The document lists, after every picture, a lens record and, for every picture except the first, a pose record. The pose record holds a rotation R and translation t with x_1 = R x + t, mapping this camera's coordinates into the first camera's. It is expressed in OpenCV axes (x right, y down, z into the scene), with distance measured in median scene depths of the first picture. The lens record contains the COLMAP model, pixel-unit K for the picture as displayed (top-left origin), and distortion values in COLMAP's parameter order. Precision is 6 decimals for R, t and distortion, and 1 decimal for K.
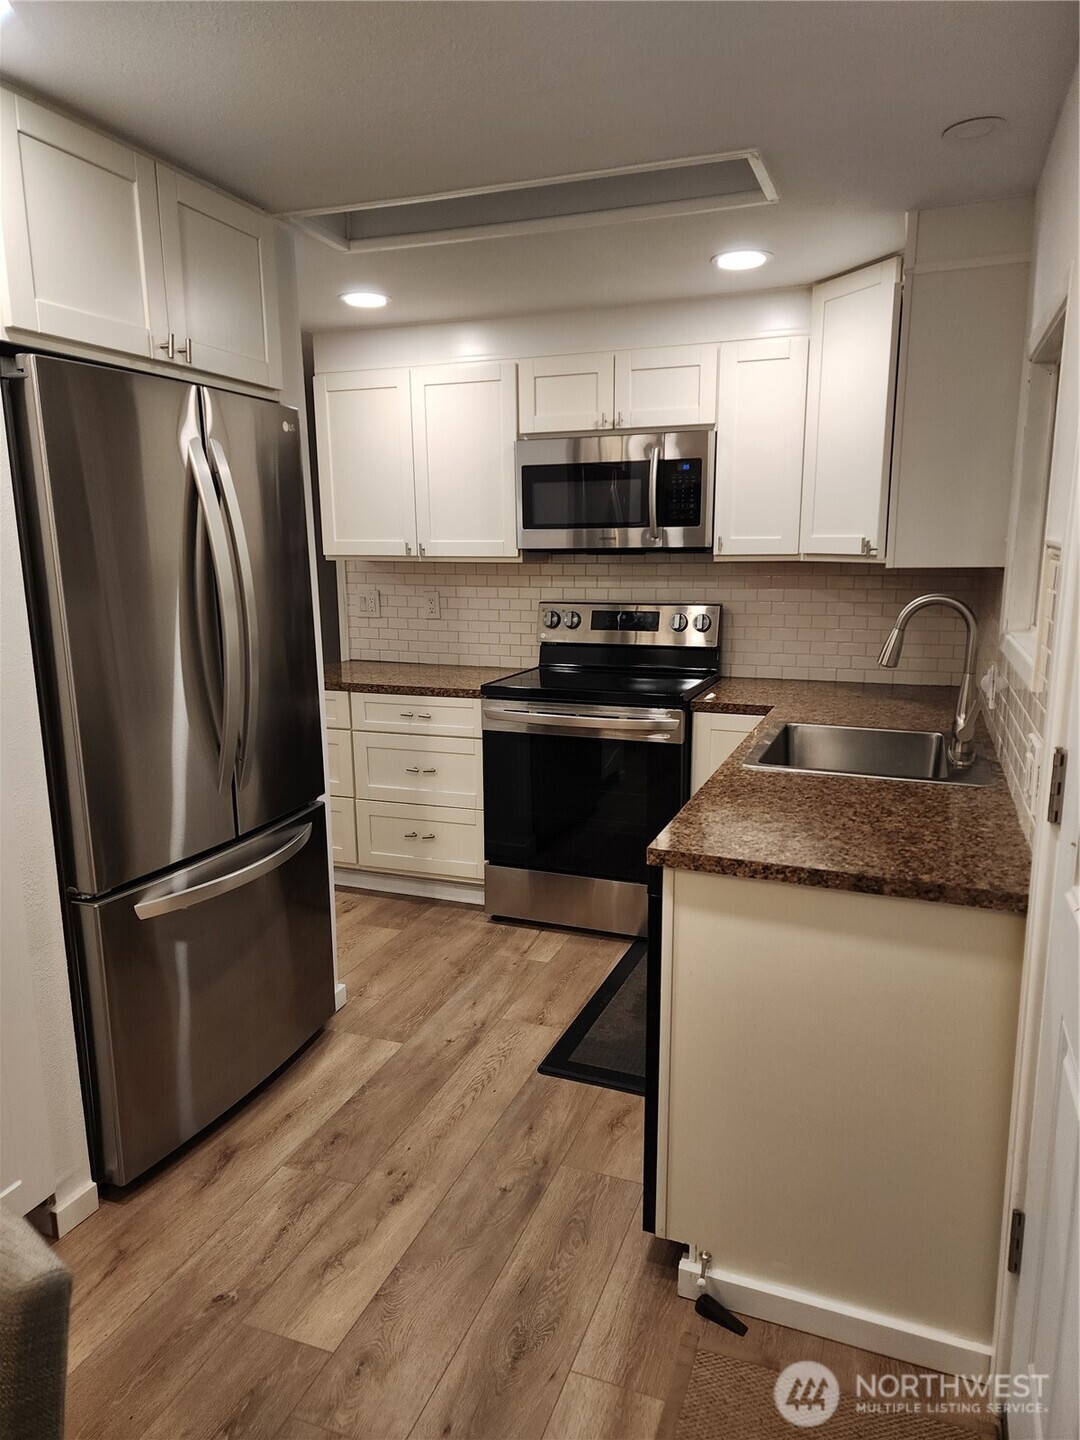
lens RADIAL K [[974.6, 0, 539.2], [0, 974.6, 727.6], [0, 0, 1]] dist [0.063477, -0.064504]
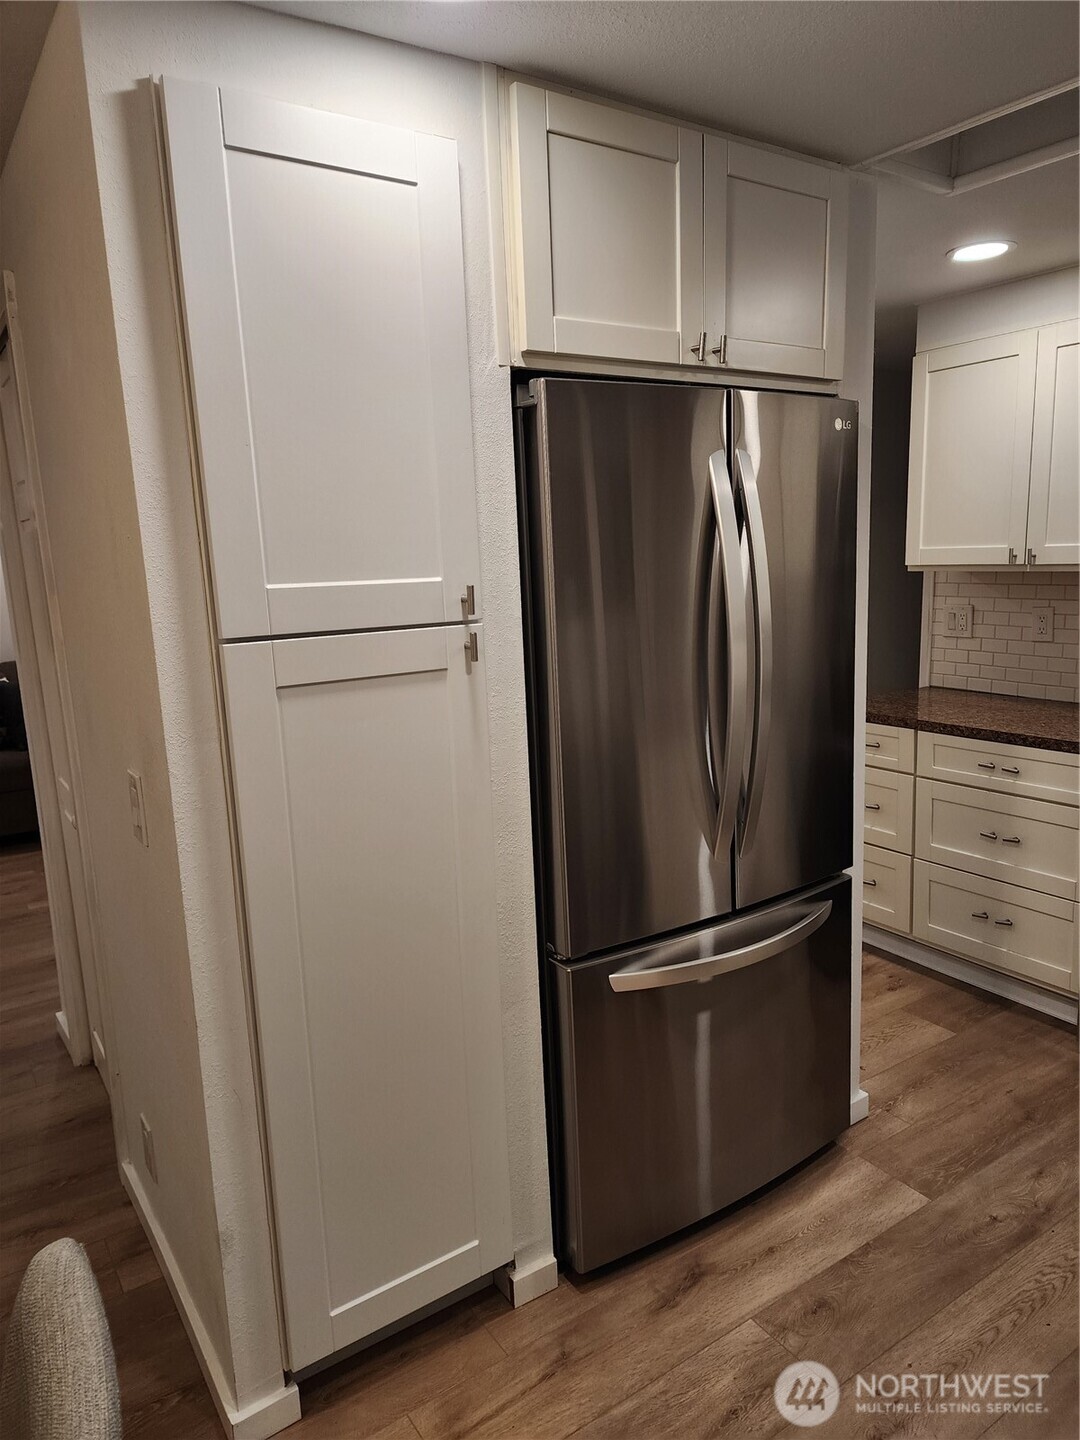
lens RADIAL K [[974.6, 0, 539.2], [0, 974.6, 727.6], [0, 0, 1]] dist [0.063477, -0.064504]
pose [[0.821643, 0.078494, -0.564572, 0.020478], [-0.075374, 0.996737, 0.028884, -0.051734], [0.564997, 0.018822, 0.824878, 0.164538]]
